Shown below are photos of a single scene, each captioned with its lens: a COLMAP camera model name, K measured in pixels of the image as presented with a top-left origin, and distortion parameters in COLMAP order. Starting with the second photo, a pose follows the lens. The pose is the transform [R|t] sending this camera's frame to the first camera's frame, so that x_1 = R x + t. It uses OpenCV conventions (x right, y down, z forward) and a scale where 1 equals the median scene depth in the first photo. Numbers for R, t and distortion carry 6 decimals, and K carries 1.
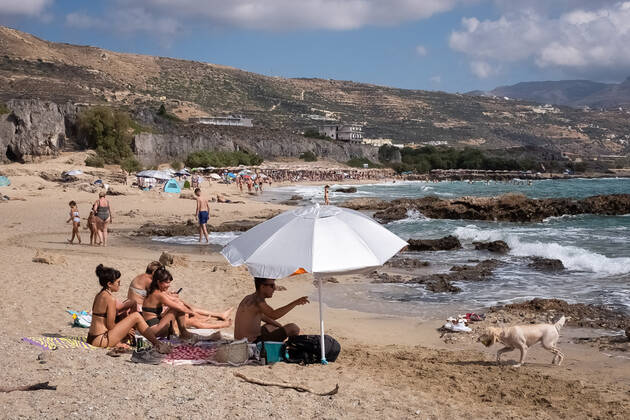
lens RADIAL K [[612.9, 0, 315.0], [0, 612.9, 210.0], [0, 0, 1]] dist [0.023003, -0.002006]
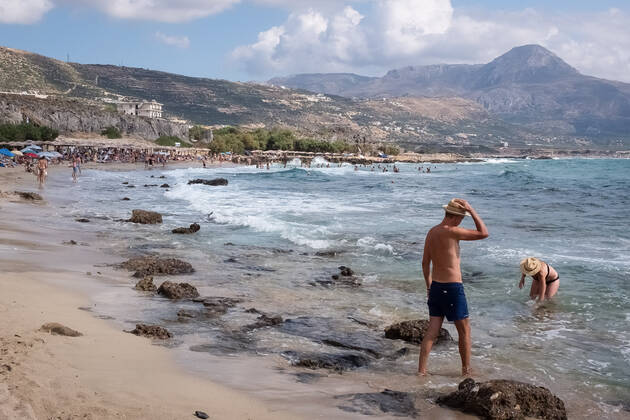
lens RADIAL K [[1251.9, 0, 315.0], [0, 1251.9, 210.0], [0, 0, 1]] dist [0.027093, -0.382182]
pose [[0.992706, 0.010624, 0.120095, 0.098211], [-0.008902, 0.999850, -0.014867, 0.070671], [-0.120235, 0.013689, 0.992651, -1.222001]]
